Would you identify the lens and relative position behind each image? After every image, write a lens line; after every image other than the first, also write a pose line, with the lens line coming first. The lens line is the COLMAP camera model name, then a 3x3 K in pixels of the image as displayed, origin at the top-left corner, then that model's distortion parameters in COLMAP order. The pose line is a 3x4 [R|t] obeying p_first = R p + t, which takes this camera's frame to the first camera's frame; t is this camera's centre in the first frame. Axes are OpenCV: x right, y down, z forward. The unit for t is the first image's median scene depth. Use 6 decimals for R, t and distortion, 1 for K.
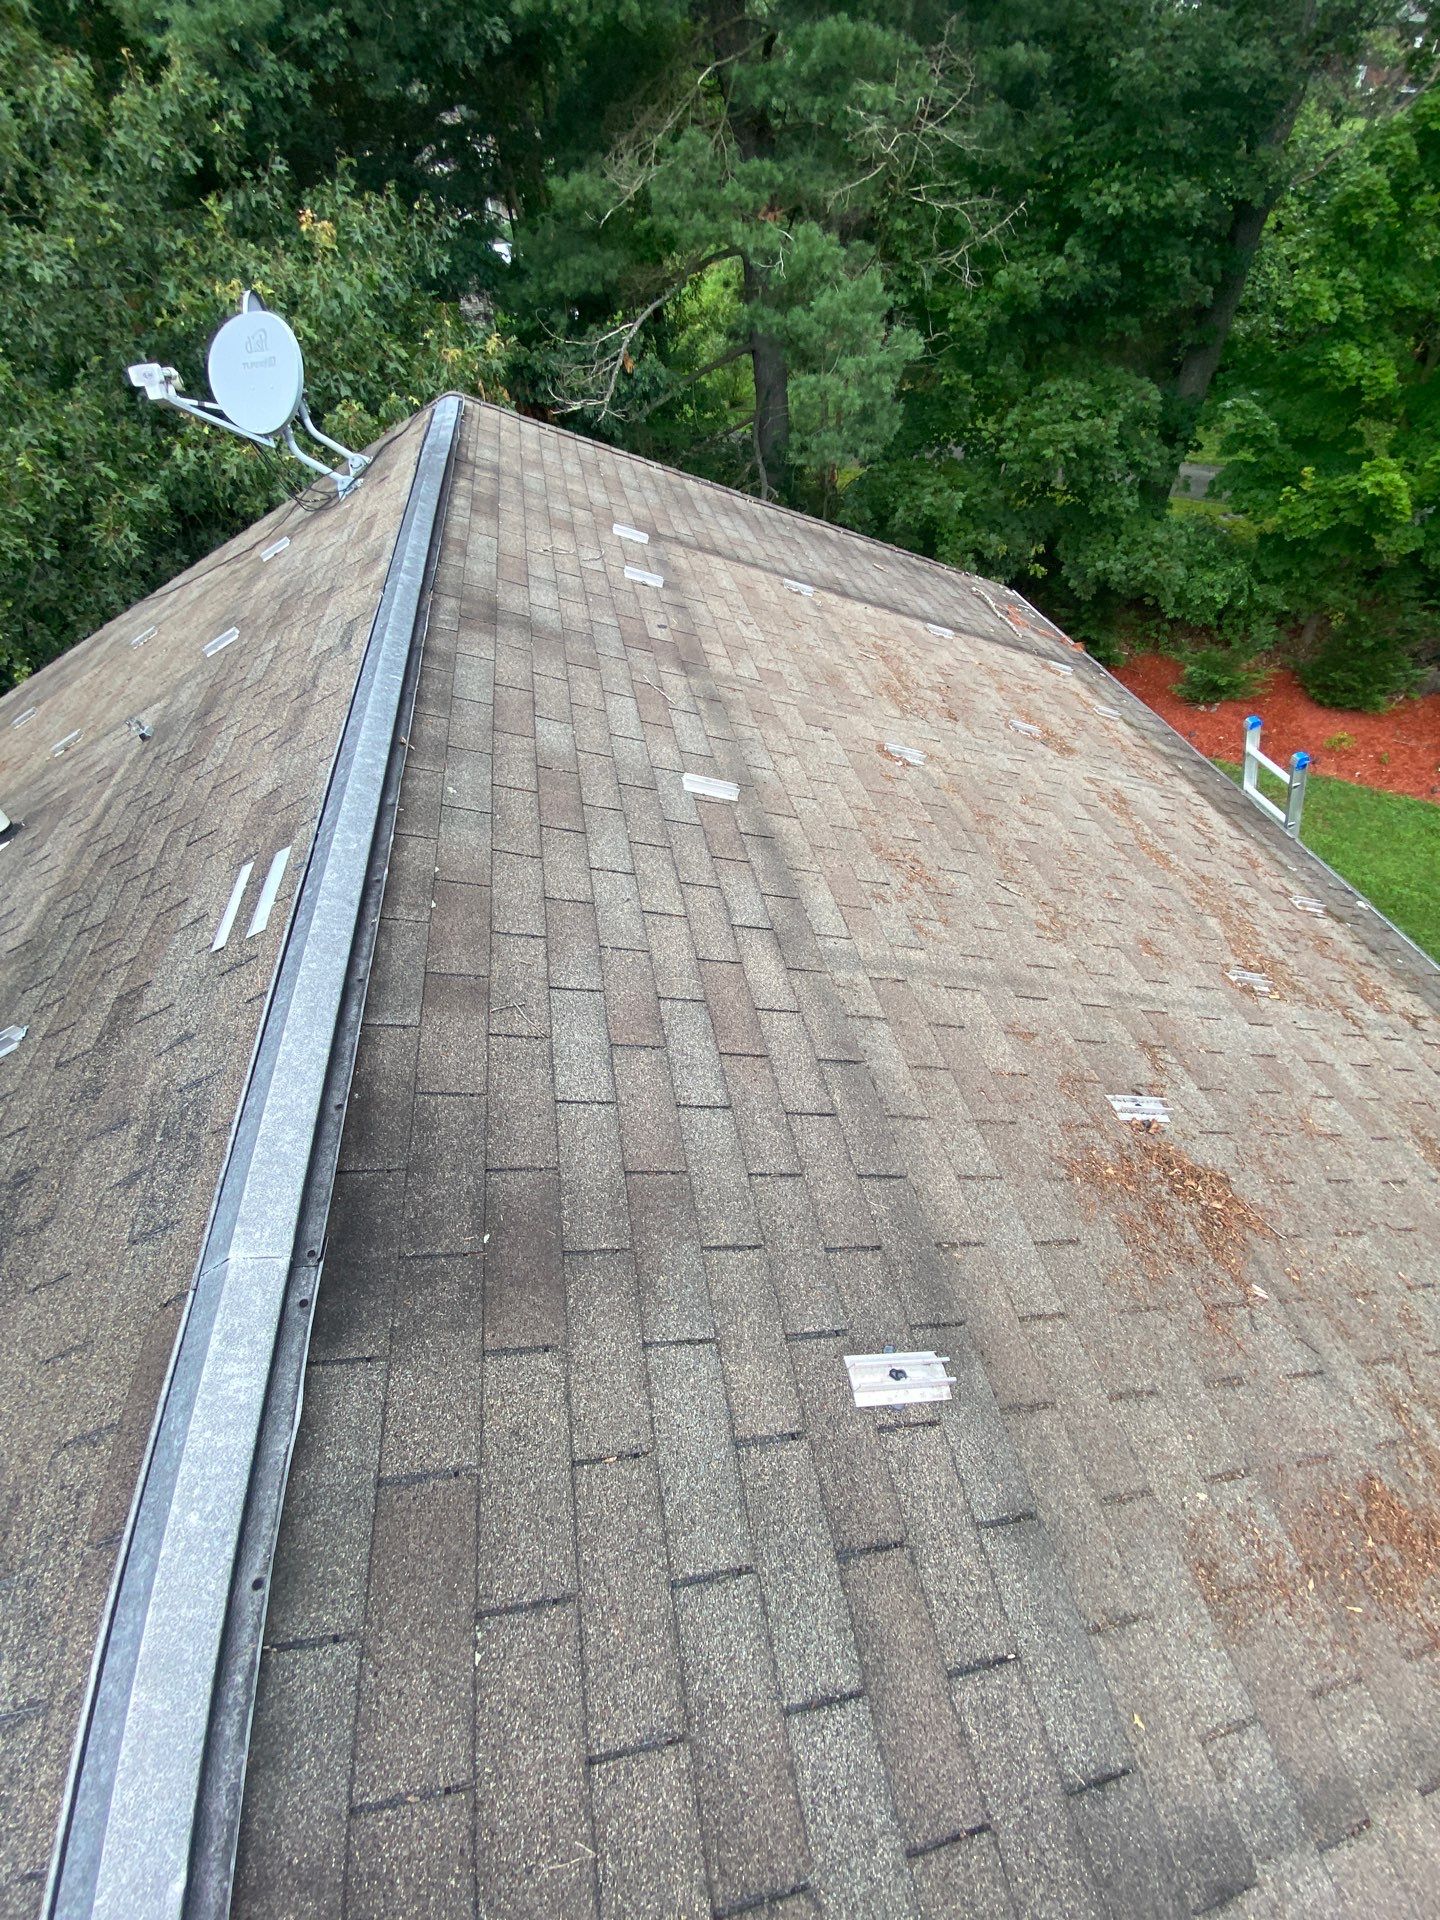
lens RADIAL K [[796.3, 0, 739.6], [0, 796.3, 942.8], [0, 0, 1]] dist [0.013014, -0.014422]
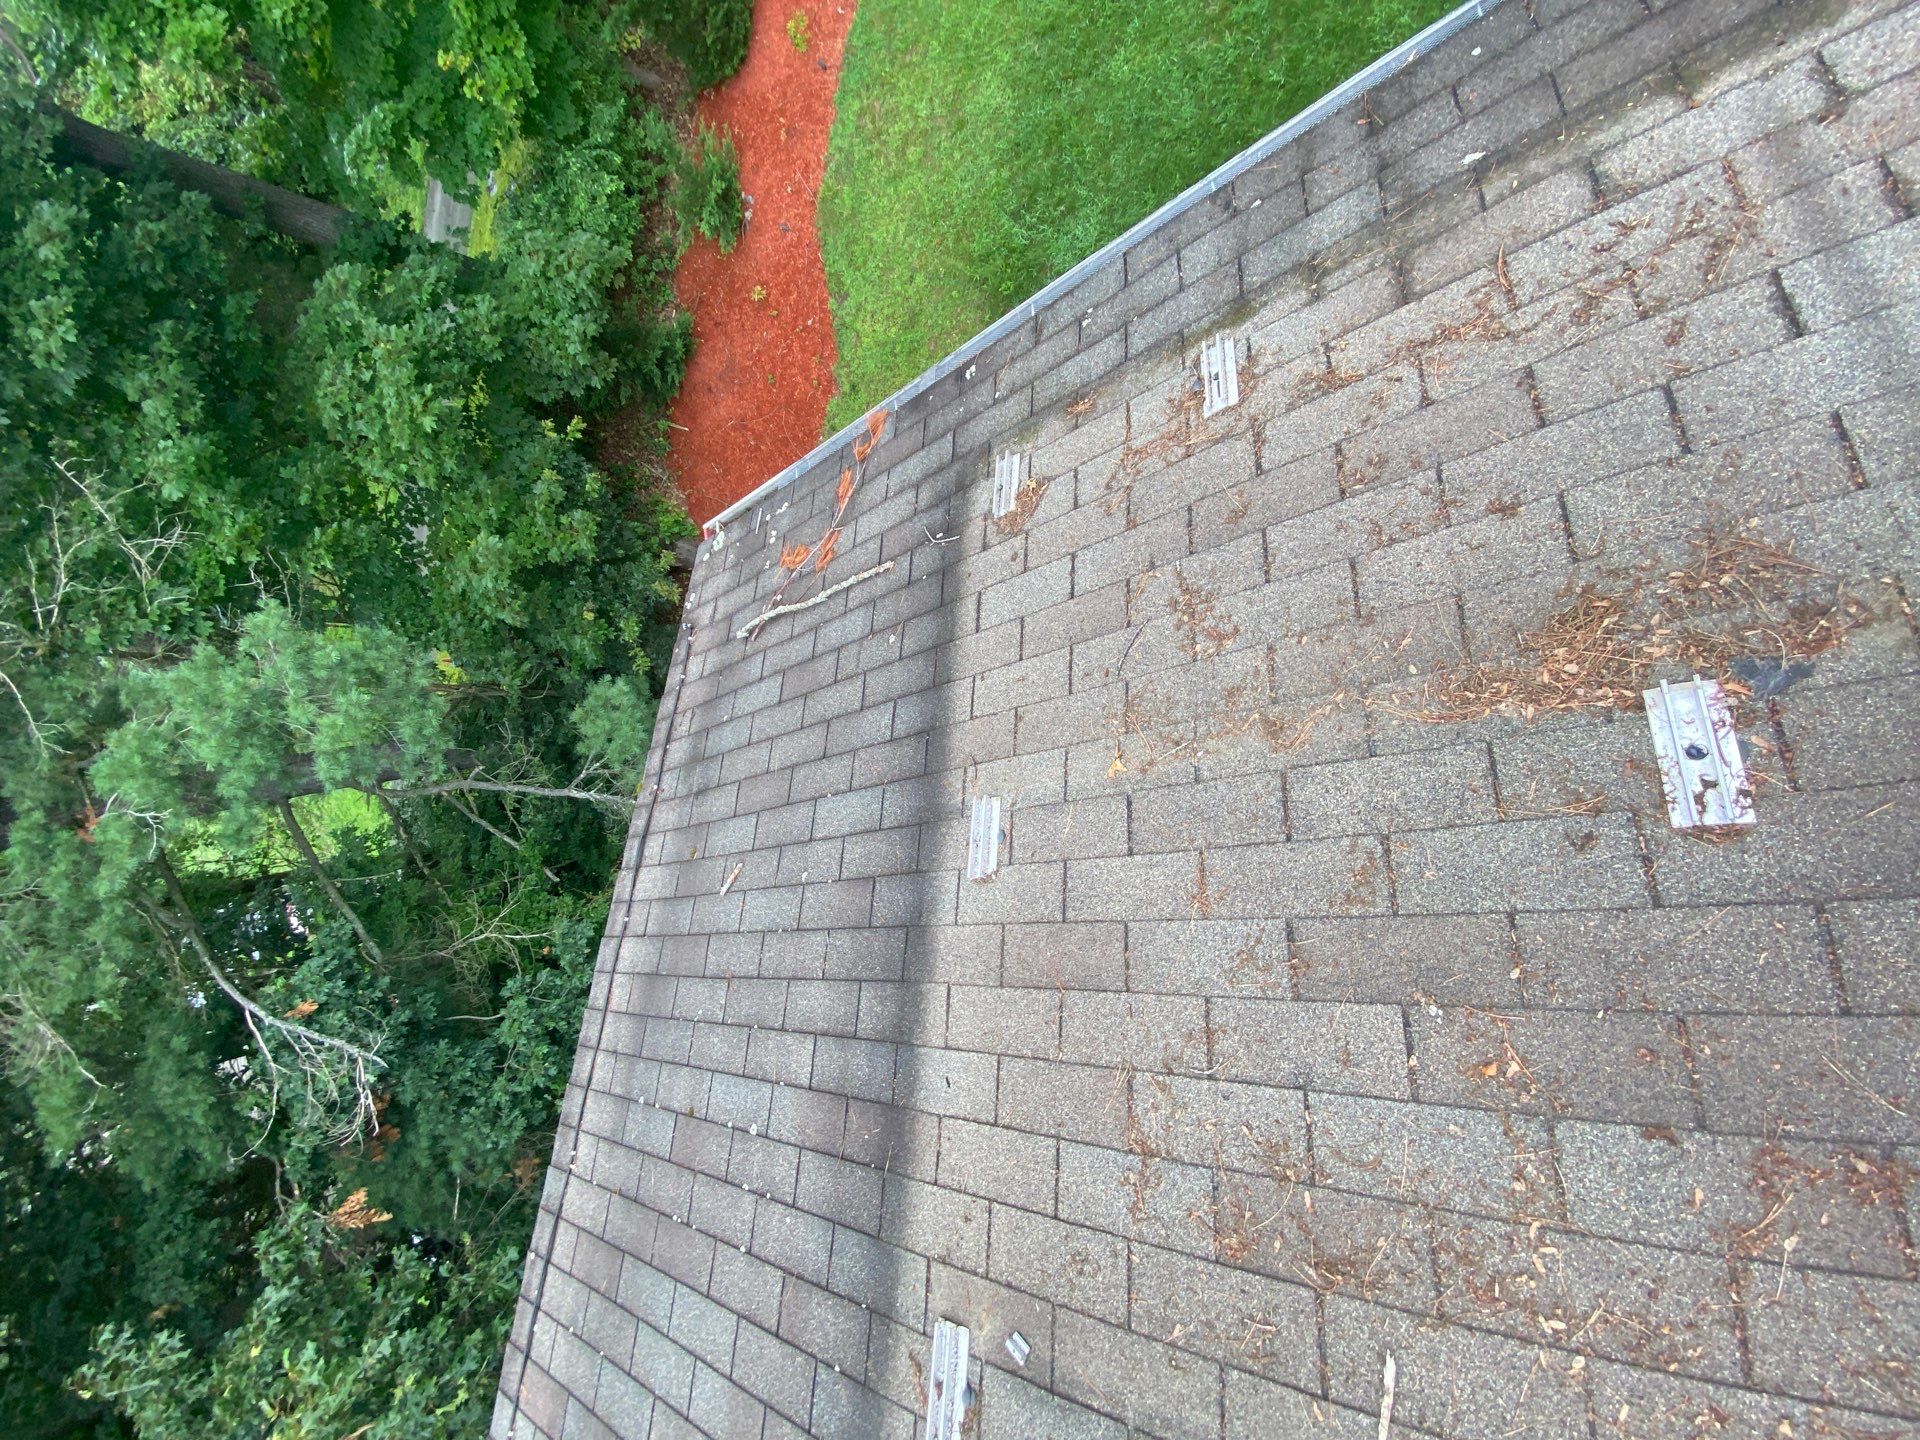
lens RADIAL K [[796.3, 0, 947.0], [0, 796.3, 706.8], [0, 0, 1]] dist [0.013014, -0.014422]
pose [[-0.017419, -0.999797, -0.010090, 0.121462], [0.999129, -0.017788, 0.037758, -0.164048], [-0.037930, -0.009423, 0.999236, 0.247447]]
